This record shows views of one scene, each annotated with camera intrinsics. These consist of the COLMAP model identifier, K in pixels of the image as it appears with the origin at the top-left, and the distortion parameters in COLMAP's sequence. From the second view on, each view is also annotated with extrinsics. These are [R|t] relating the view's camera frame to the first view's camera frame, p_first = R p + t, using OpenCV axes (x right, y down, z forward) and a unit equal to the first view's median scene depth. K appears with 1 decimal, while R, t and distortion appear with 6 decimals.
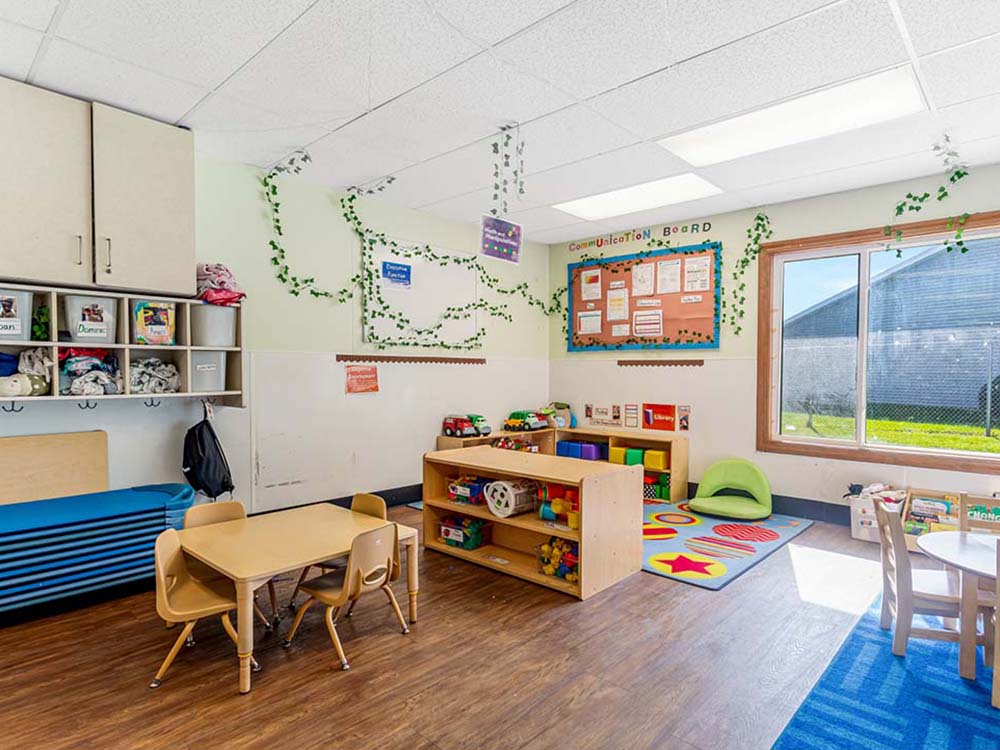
lens RADIAL K [[554.7, 0, 500.0], [0, 554.7, 382.3], [0, 0, 1]] dist [0.005435, 0.000955]
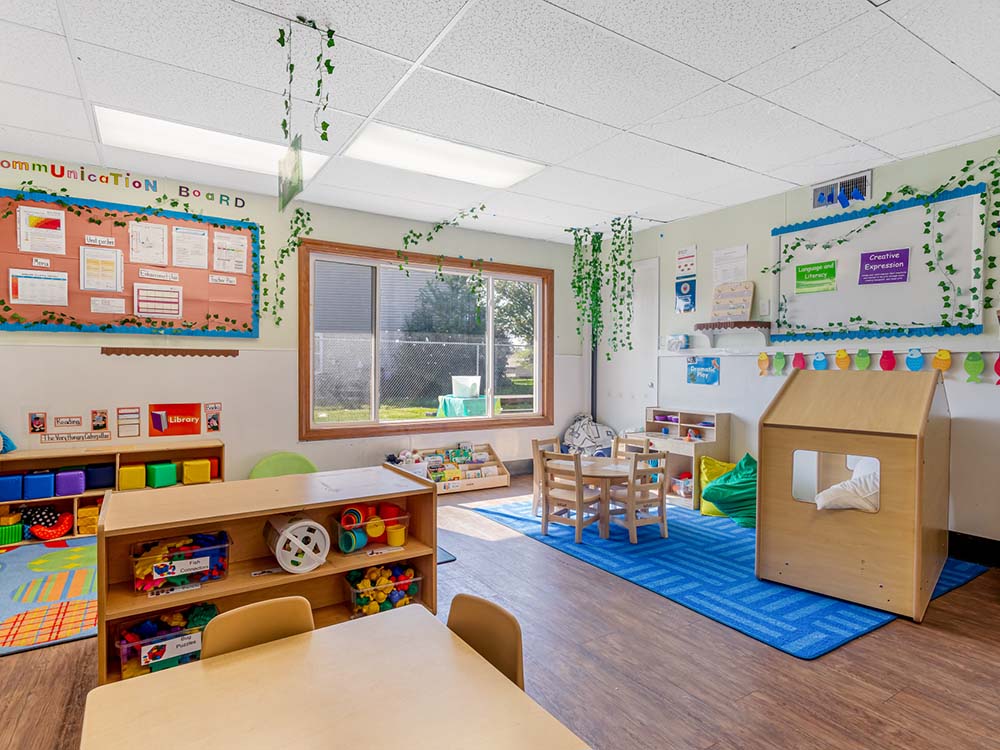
lens RADIAL K [[554.7, 0, 499.1], [0, 554.7, 368.5], [0, 0, 1]] dist [0.005435, 0.000955]
pose [[0.255149, -0.013230, 0.966811, -0.388781], [0.012898, 0.999864, 0.010279, -0.014151], [-0.966816, 0.009847, 0.255285, 0.358289]]
